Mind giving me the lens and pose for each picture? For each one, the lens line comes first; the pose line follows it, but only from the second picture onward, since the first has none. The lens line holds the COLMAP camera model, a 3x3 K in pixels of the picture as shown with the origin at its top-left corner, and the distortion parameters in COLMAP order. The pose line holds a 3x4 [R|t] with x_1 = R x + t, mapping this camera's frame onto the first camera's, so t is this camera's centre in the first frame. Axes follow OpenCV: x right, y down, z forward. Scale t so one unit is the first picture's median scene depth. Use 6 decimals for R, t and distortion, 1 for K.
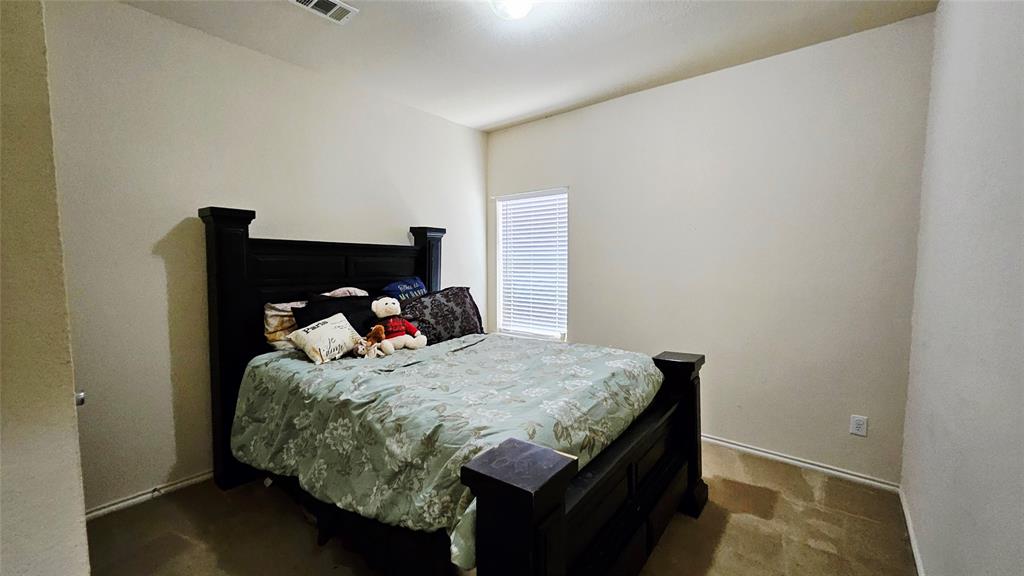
lens RADIAL K [[400.1, 0, 514.3], [0, 400.1, 290.1], [0, 0, 1]] dist [0.000557, 0.000622]
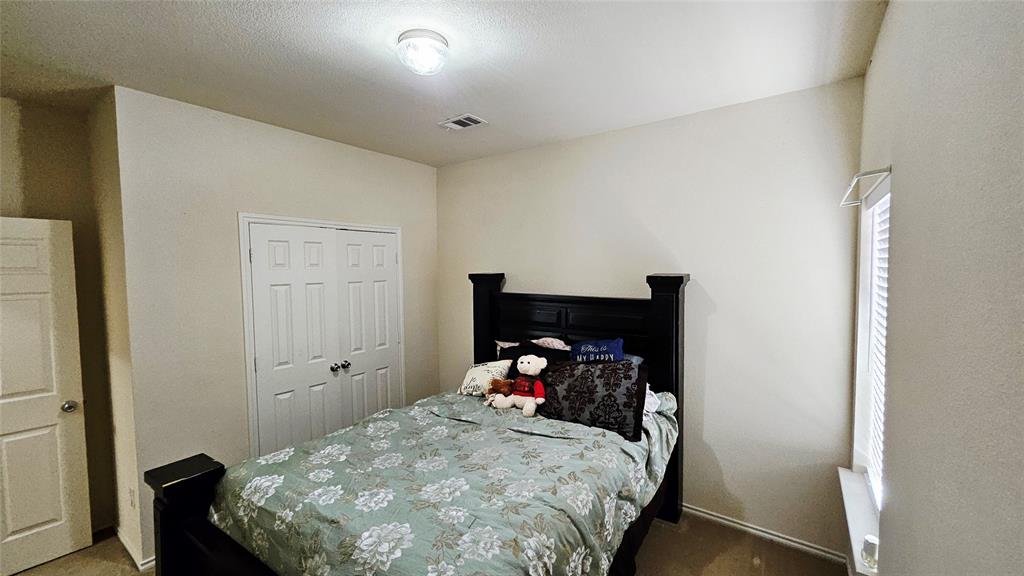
lens RADIAL K [[400.1, 0, 515.3], [0, 400.1, 287.4], [0, 0, 1]] dist [0.000557, 0.000622]
pose [[0.053511, 0.048218, -0.997402, 0.601728], [-0.061517, 0.997096, 0.044902, -0.172204], [0.996671, 0.058954, 0.056321, 0.774605]]
